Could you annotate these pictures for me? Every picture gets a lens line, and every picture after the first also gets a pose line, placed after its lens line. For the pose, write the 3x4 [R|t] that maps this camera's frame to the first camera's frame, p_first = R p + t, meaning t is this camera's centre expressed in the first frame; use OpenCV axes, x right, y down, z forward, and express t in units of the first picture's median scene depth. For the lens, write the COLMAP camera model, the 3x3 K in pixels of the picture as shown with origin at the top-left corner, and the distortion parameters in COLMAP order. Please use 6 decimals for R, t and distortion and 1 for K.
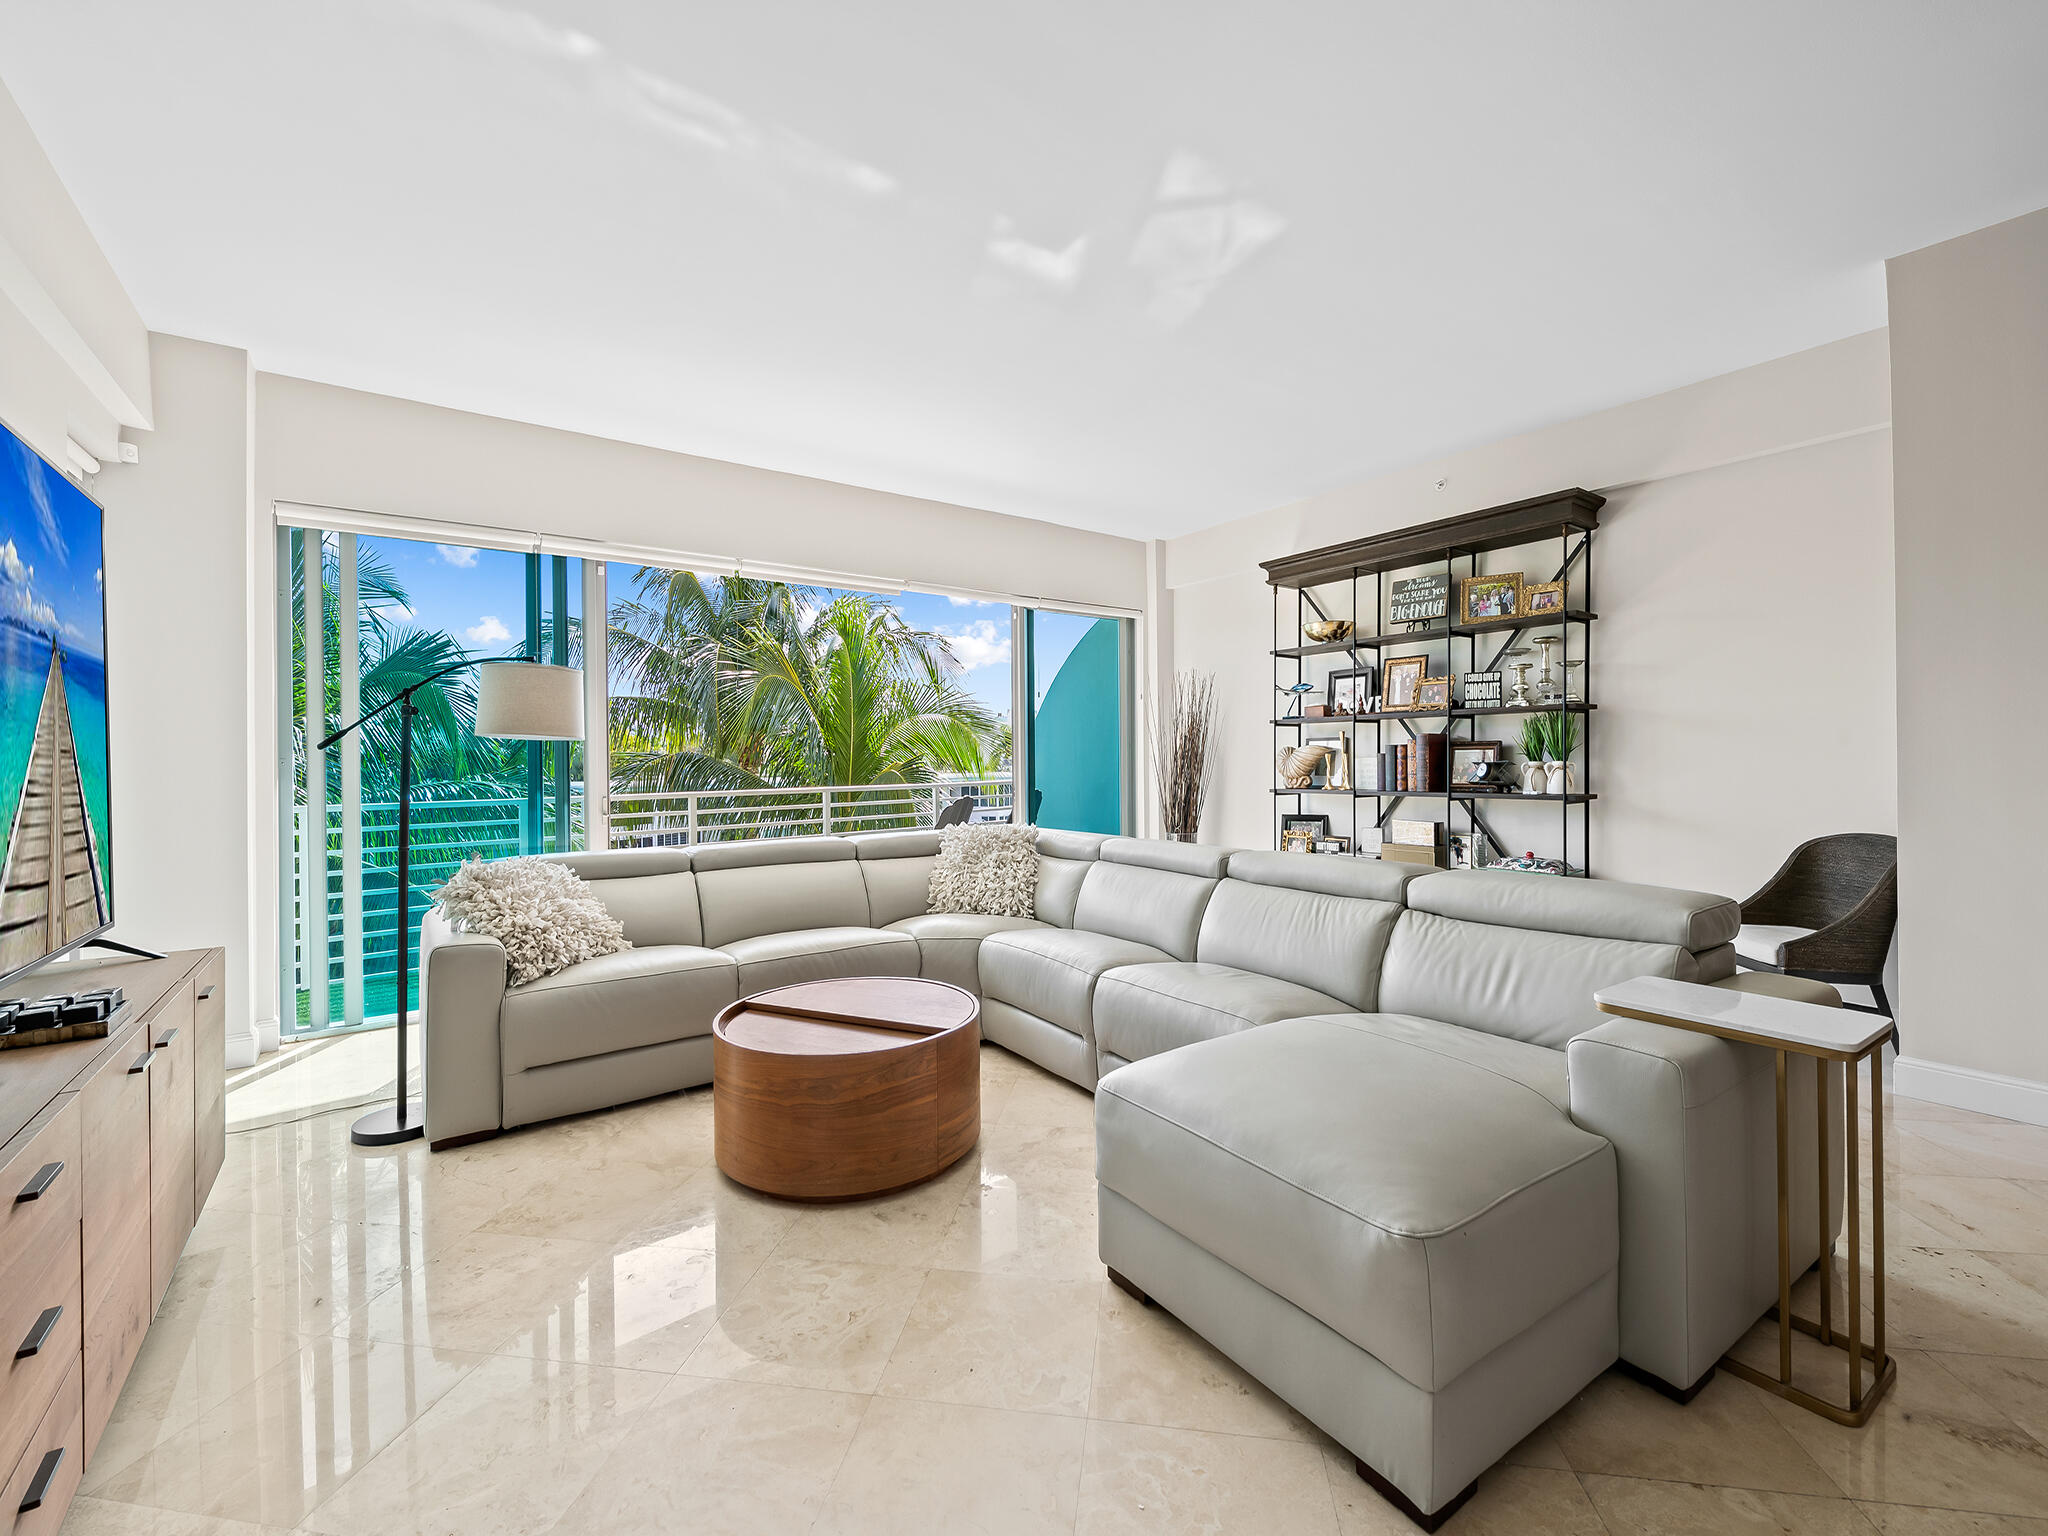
lens RADIAL K [[849.5, 0, 1030.5], [0, 849.5, 760.4], [0, 0, 1]] dist [0.003419, 0.000064]
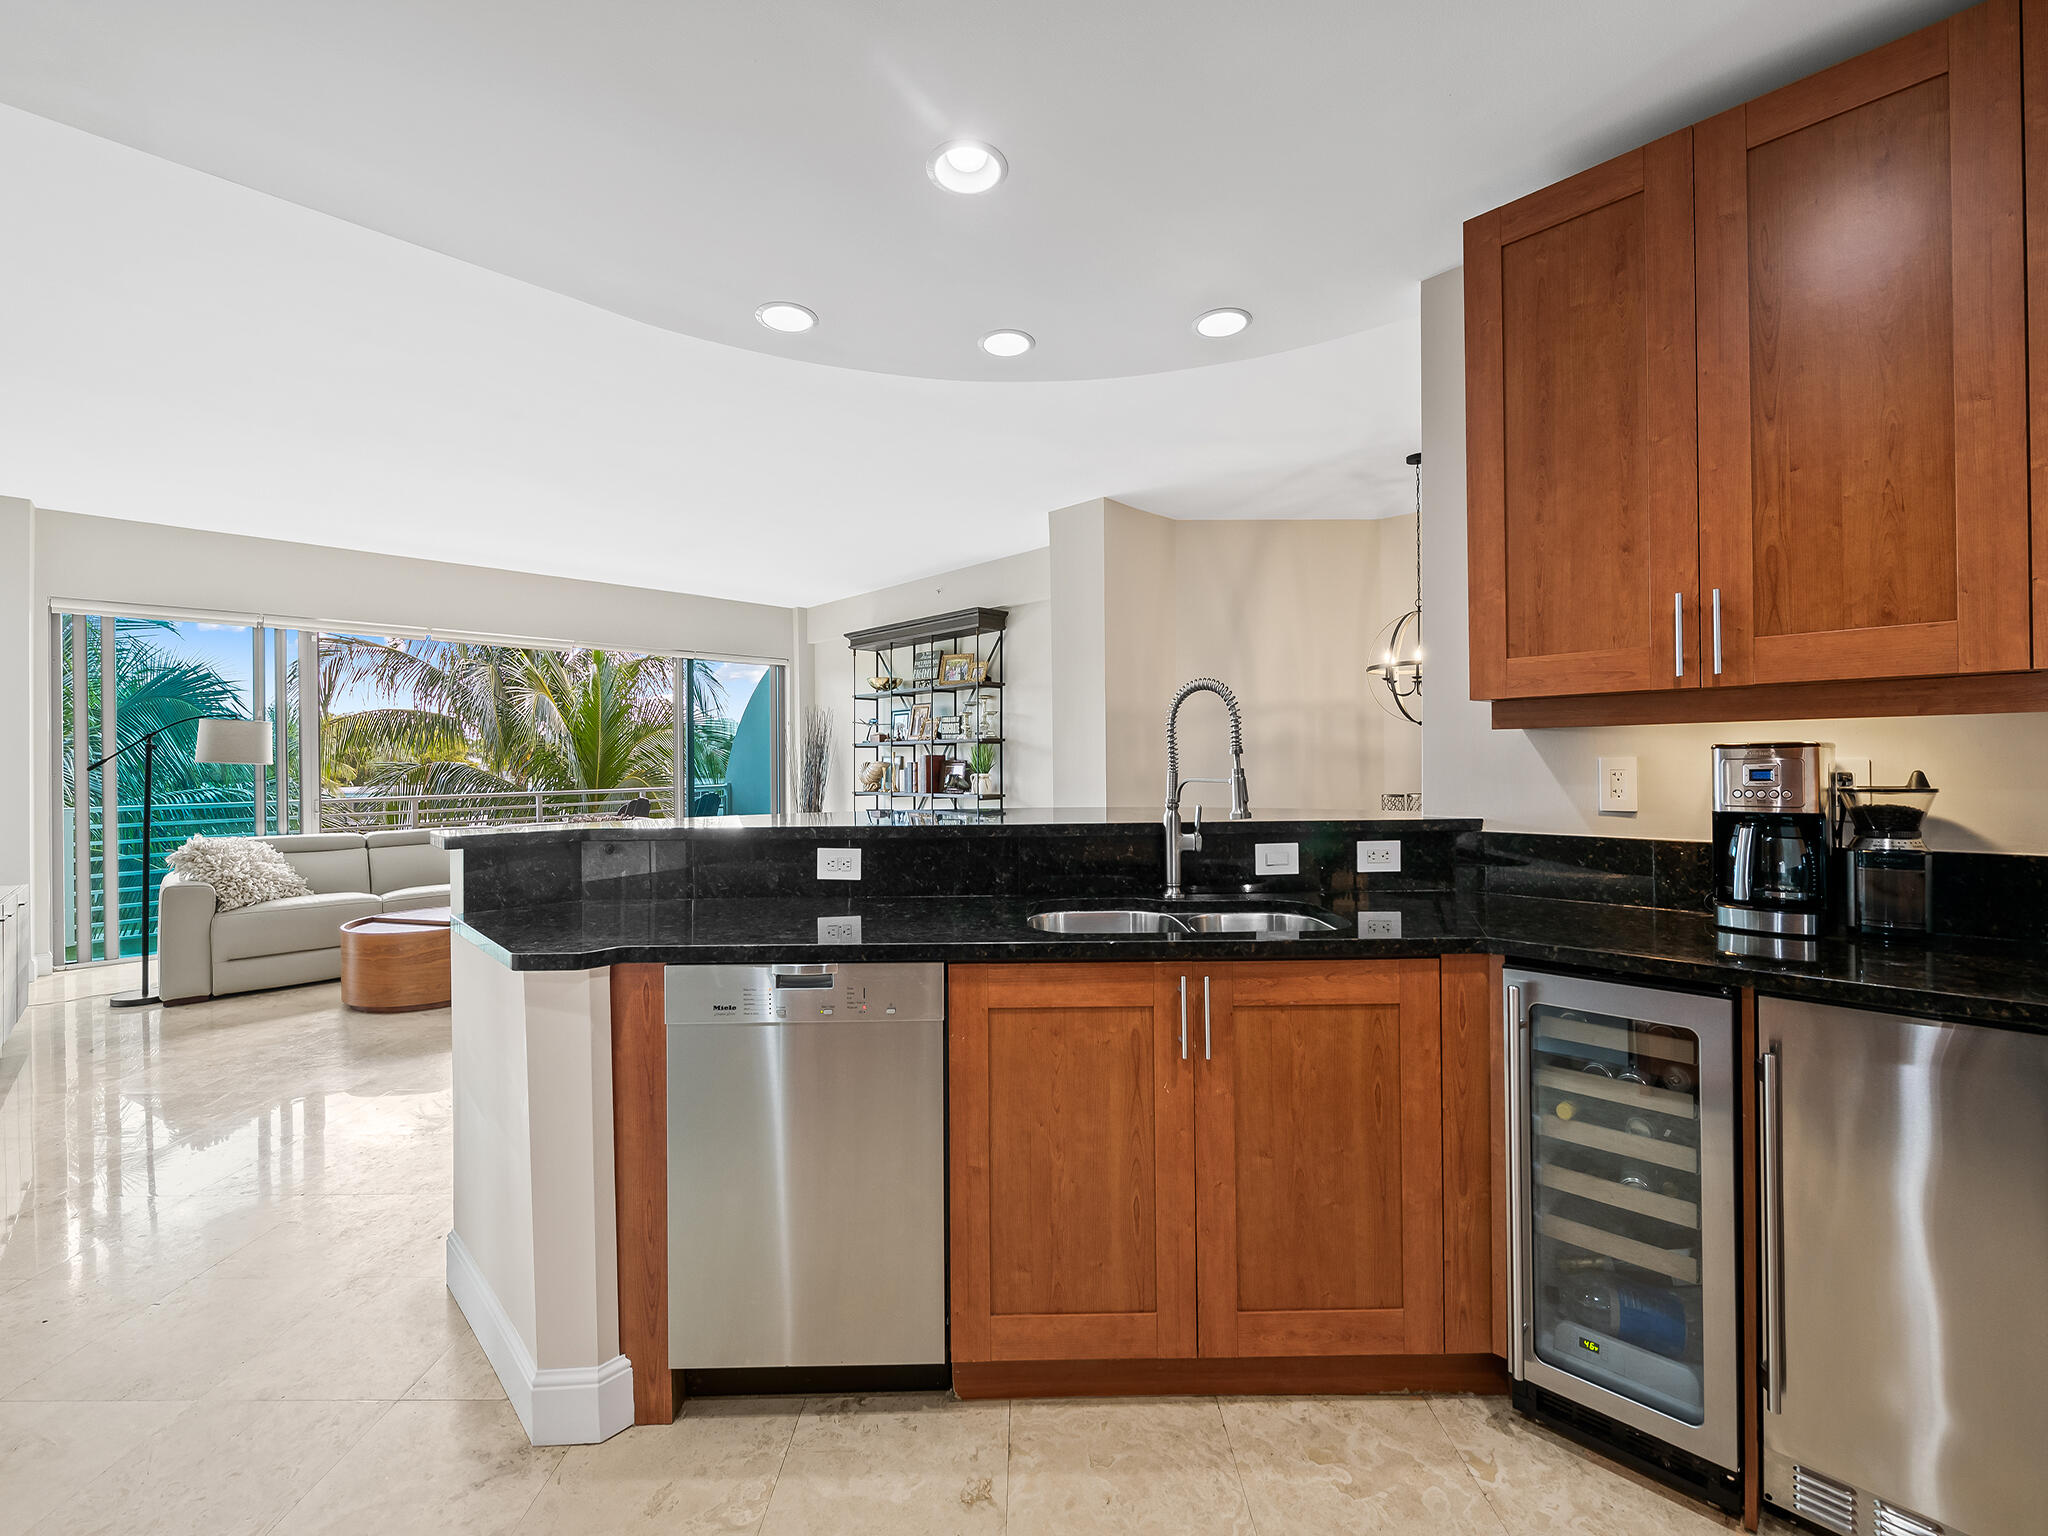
lens RADIAL K [[849.5, 0, 1030.5], [0, 849.5, 760.4], [0, 0, 1]] dist [0.003419, 0.000064]
pose [[0.988698, 0.000358, 0.149923, 0.489163], [-0.000258, 1.000000, -0.000682, -0.024742], [-0.149923, 0.000636, 0.988697, -0.615096]]
